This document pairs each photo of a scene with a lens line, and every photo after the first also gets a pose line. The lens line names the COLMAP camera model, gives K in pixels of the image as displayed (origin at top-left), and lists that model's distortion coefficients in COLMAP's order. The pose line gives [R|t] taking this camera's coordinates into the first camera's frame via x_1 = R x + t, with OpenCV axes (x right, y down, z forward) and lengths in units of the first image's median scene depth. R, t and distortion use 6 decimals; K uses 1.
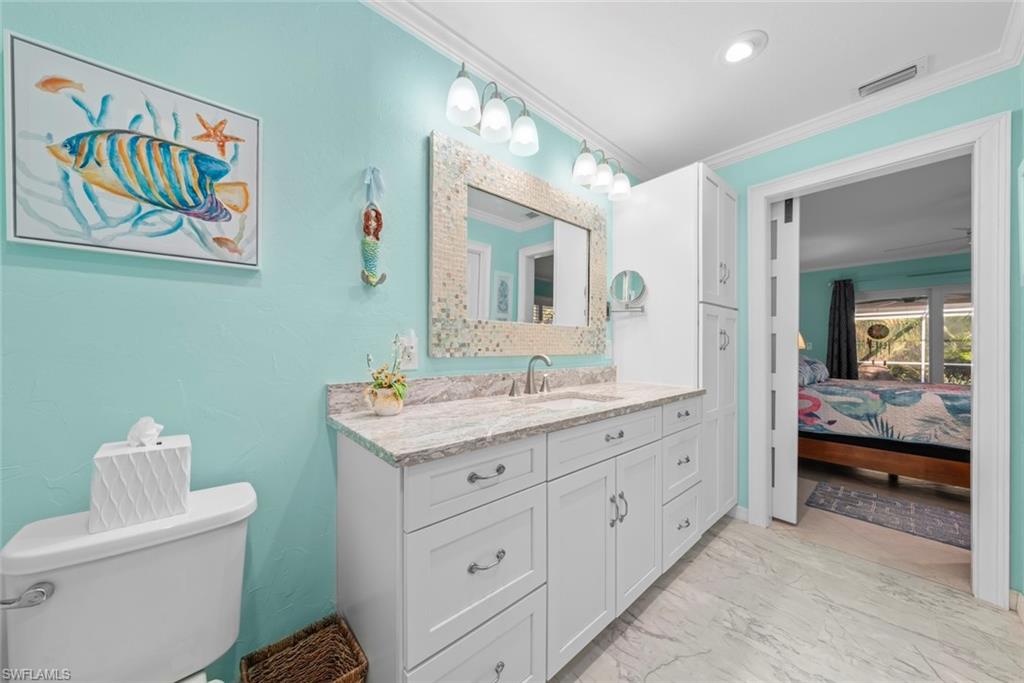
lens RADIAL K [[346.4, 0, 515.3], [0, 346.4, 345.9], [0, 0, 1]] dist [0.000128, 0.000013]
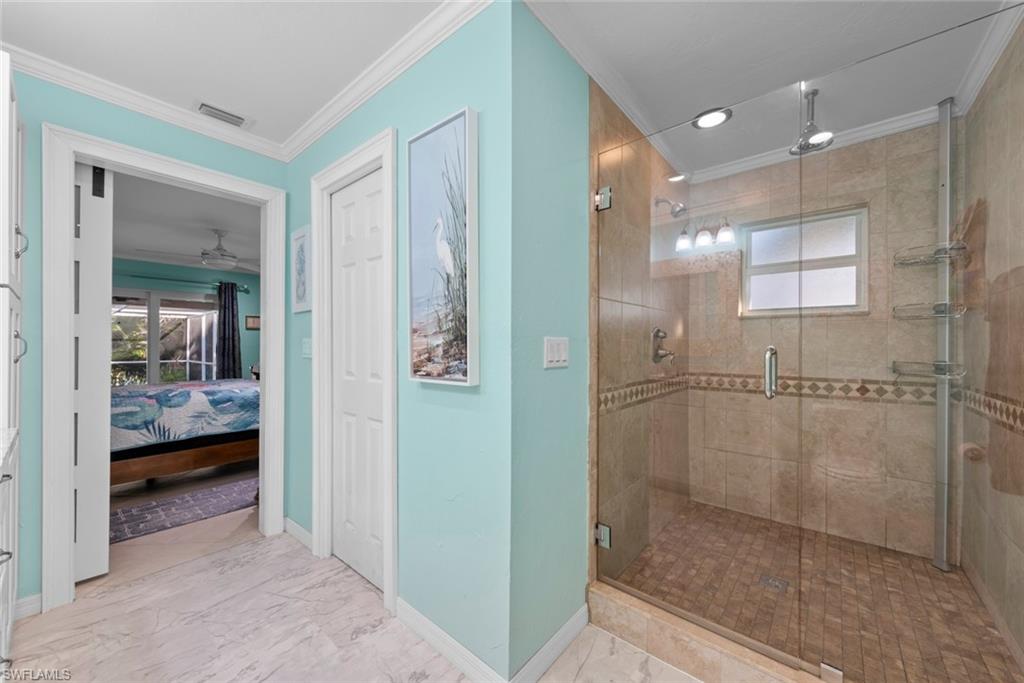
lens RADIAL K [[384.5, 0, 508.4], [0, 384.5, 344.1], [0, 0, 1]] dist [-0.000171, -0.000054]
pose [[-0.141813, -0.000581, 0.989893, -0.192814], [-0.002714, 0.999996, 0.000198, -0.021284], [-0.989890, -0.002659, -0.141814, 0.180150]]
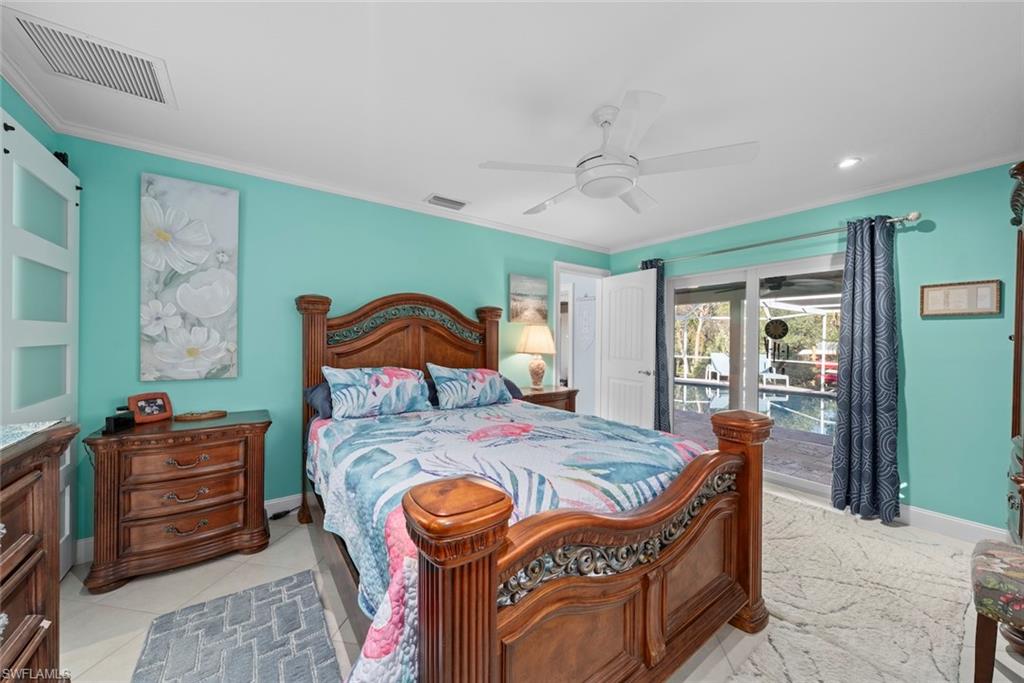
lens RADIAL K [[364.4, 0, 512.0], [0, 364.4, 341.5], [0, 0, 1]] dist [-0.001853, -0.000148]
pose [[0.994978, 0.008952, -0.099696, 1.575672], [-0.007898, 0.999909, 0.010965, -0.052304], [0.099785, -0.010122, 0.994958, 0.434174]]
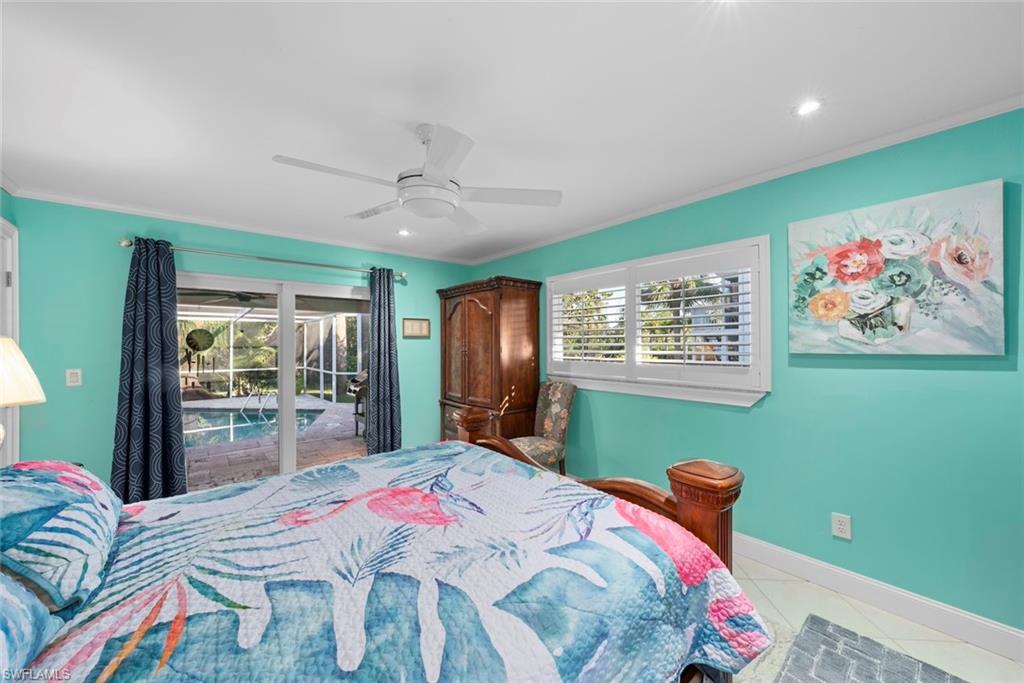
lens RADIAL K [[373.9, 0, 503.8], [0, 373.9, 341.1], [0, 0, 1]] dist [0.000194, -0.000013]
pose [[0.043311, 0.005314, 0.999047, 0.938639], [0.004896, 0.999973, -0.005531, -0.089166], [-0.999050, 0.005131, 0.043284, 1.031817]]
